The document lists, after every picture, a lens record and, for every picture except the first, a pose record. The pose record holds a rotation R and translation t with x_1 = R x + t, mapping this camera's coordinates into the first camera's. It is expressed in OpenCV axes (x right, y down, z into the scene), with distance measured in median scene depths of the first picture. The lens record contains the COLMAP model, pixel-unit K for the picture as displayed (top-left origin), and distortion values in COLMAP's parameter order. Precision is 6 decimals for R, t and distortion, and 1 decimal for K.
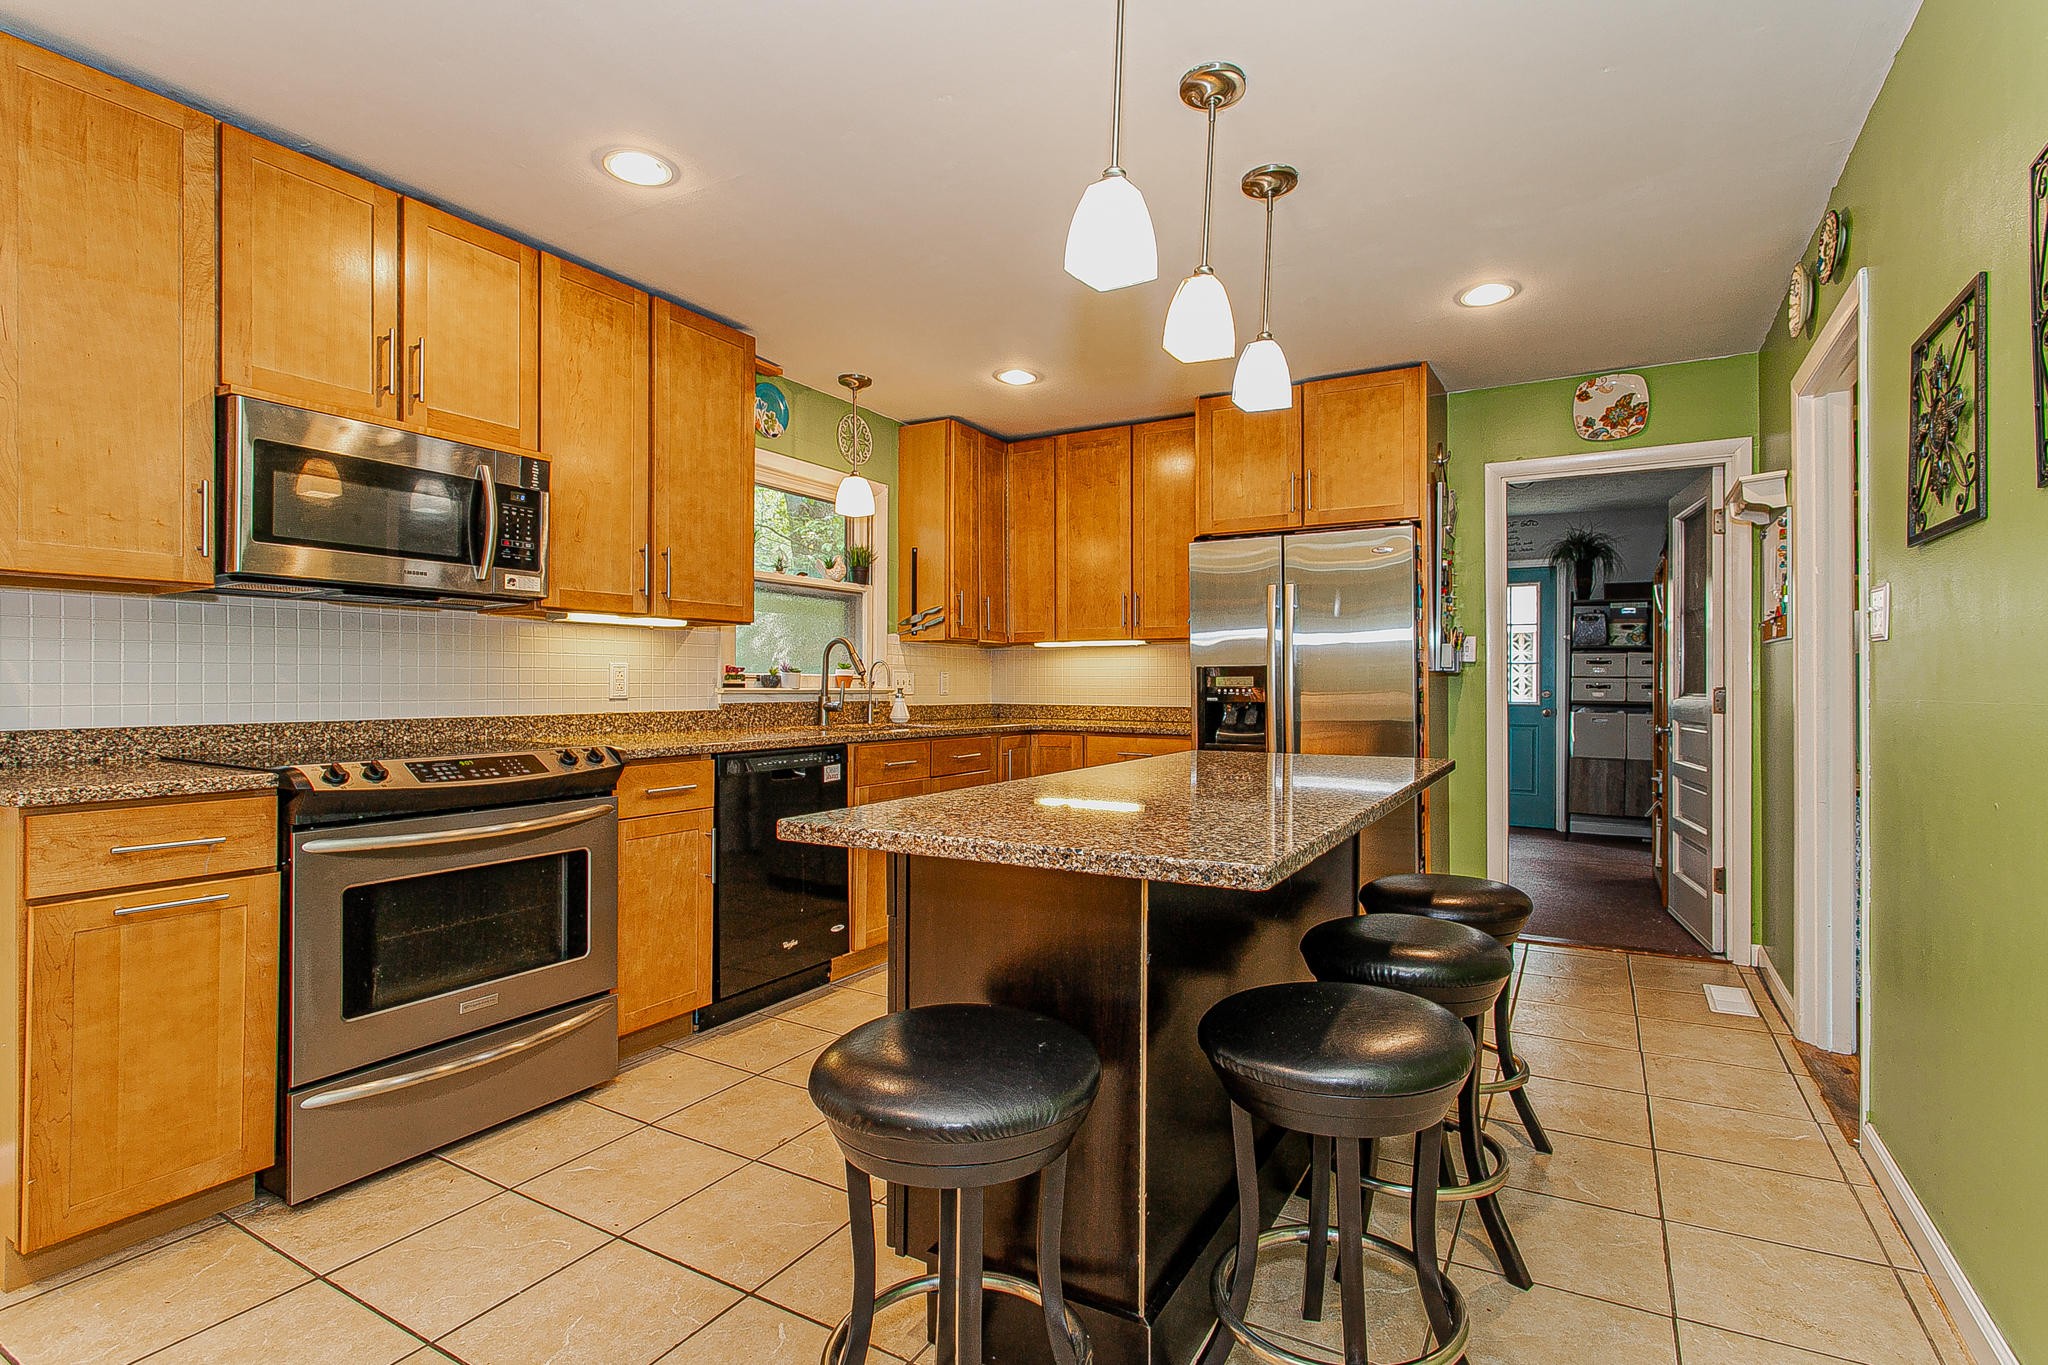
lens RADIAL K [[990.4, 0, 997.6], [0, 990.4, 678.5], [0, 0, 1]] dist [0.001481, 0.001373]
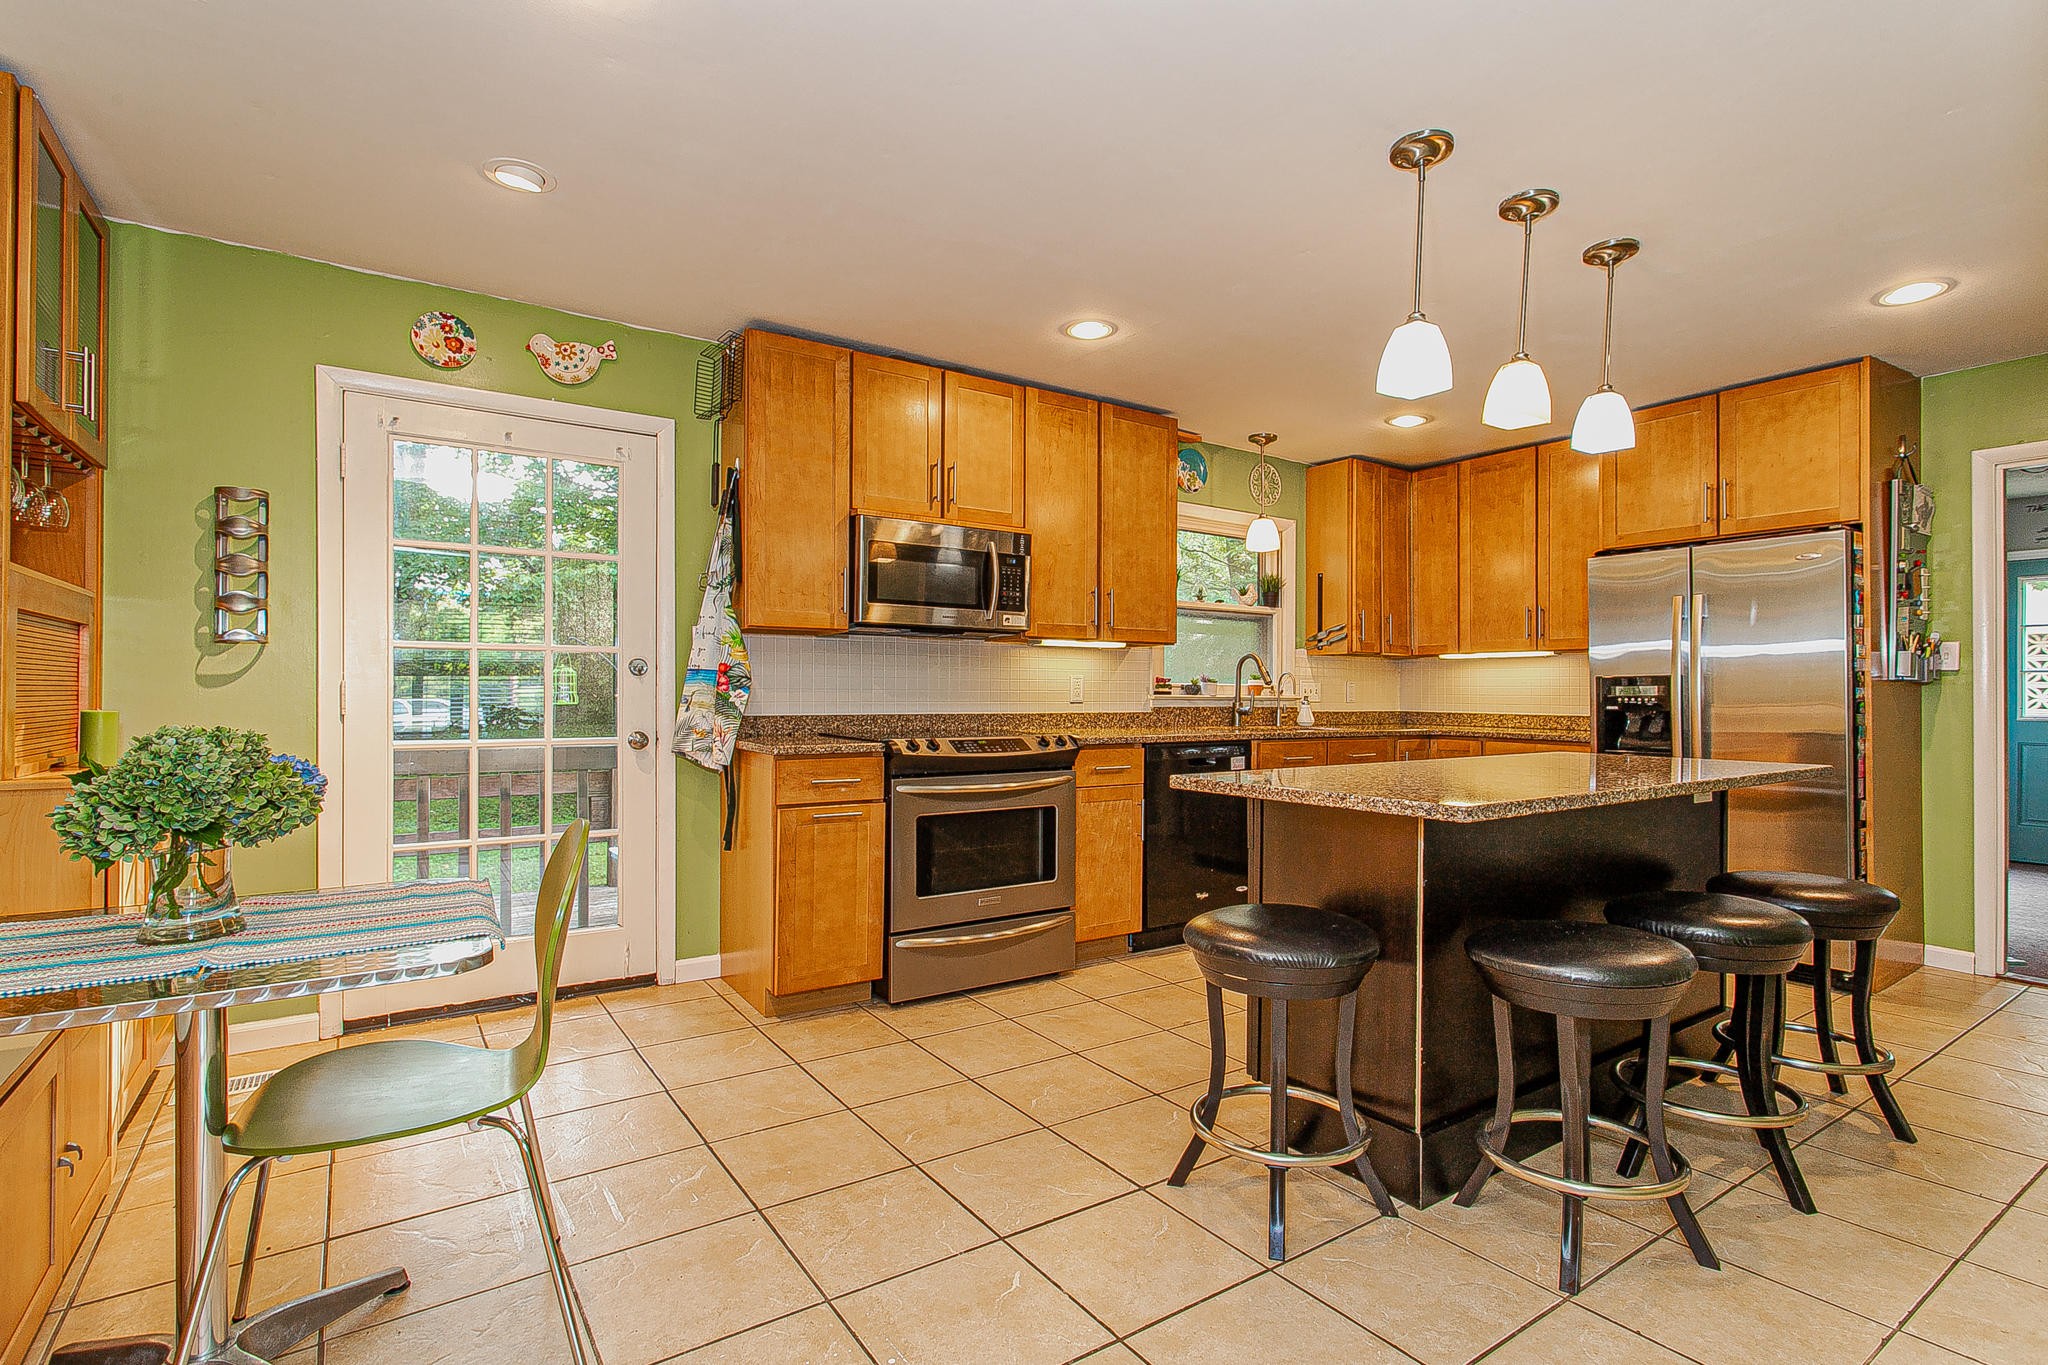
lens RADIAL K [[977.1, 0, 1002.9], [0, 977.1, 684.7], [0, 0, 1]] dist [0.000065, -0.000166]
pose [[0.903743, -0.000315, -0.428075, 0.088082], [-0.001623, 0.999990, -0.004161, 0.002297], [0.428072, 0.004455, 0.903733, -0.224593]]
